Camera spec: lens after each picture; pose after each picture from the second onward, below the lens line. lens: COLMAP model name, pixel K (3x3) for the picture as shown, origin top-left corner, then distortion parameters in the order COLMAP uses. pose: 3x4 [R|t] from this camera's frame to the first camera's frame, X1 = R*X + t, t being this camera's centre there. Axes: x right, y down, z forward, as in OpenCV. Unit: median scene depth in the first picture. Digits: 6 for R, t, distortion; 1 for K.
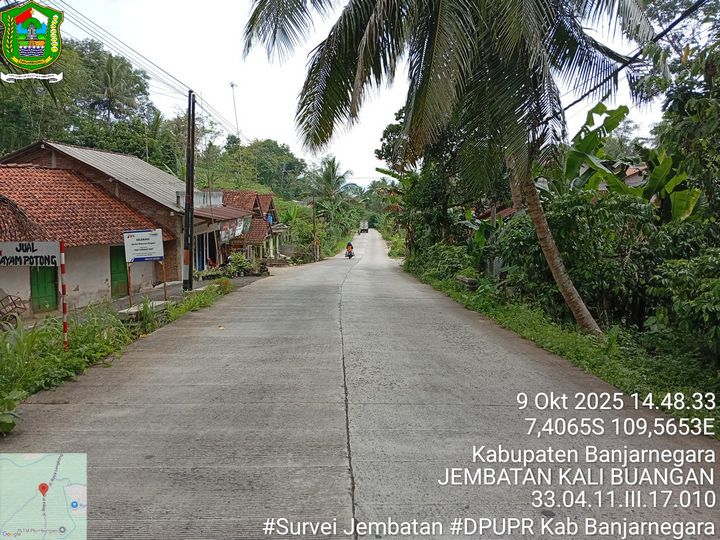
lens RADIAL K [[547.2, 0, 358.0], [0, 547.2, 270.6], [0, 0, 1]] dist [0.093334, -0.196508]
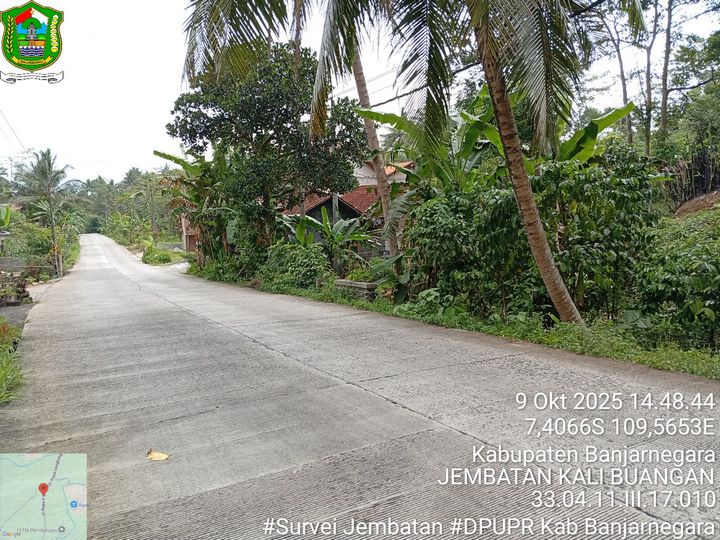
lens RADIAL K [[547.2, 0, 358.0], [0, 547.2, 270.6], [0, 0, 1]] dist [0.093334, -0.196508]
pose [[0.882334, -0.072239, 0.465047, -0.090868], [0.073233, 0.997187, 0.015956, -0.008893], [-0.464891, 0.019978, 0.885142, 0.171599]]
